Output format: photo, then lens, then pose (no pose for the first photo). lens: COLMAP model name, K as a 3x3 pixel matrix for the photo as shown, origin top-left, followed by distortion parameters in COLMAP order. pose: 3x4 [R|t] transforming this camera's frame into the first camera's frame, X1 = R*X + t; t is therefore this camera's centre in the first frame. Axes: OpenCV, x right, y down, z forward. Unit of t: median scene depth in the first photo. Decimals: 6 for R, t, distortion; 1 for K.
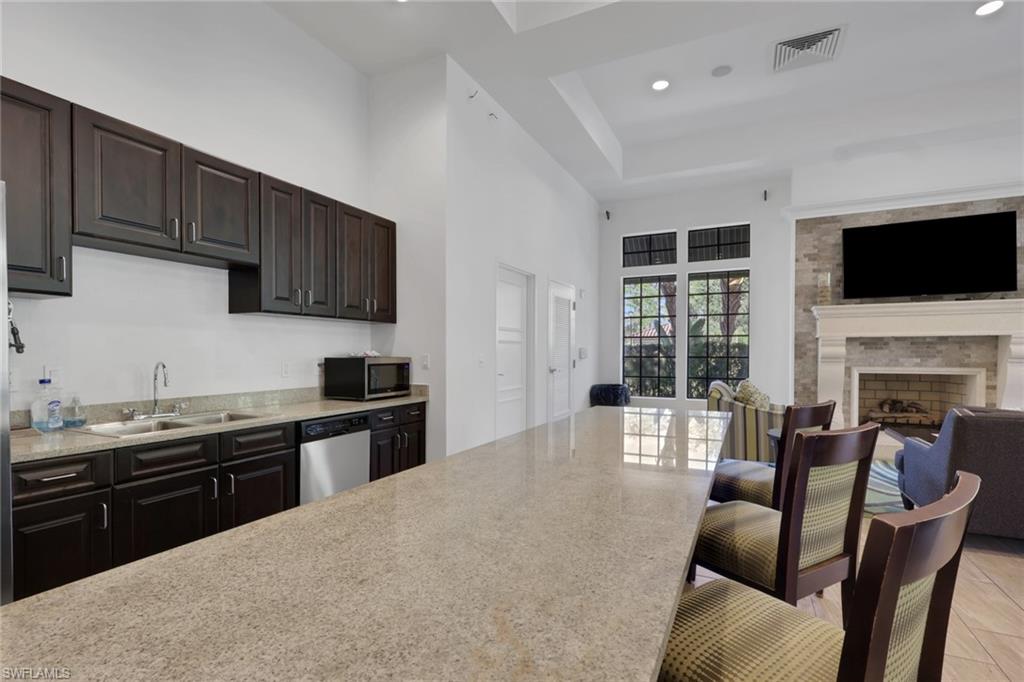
lens RADIAL K [[485.9, 0, 512.9], [0, 485.9, 349.9], [0, 0, 1]] dist [-0.001262, 0.000160]
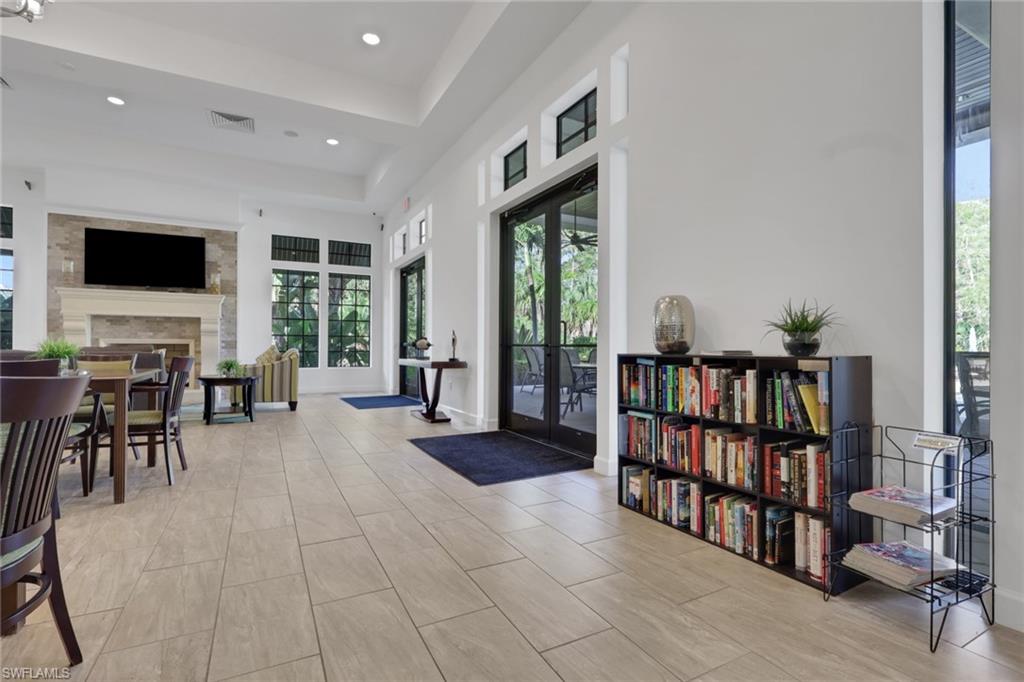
lens RADIAL K [[485.9, 0, 513.4], [0, 485.9, 339.2], [0, 0, 1]] dist [-0.001262, 0.000160]
pose [[0.590763, 0.010819, 0.806773, 0.316424], [-0.013258, 0.999905, -0.003700, 0.027286], [-0.806736, -0.008510, 0.590850, -0.620011]]
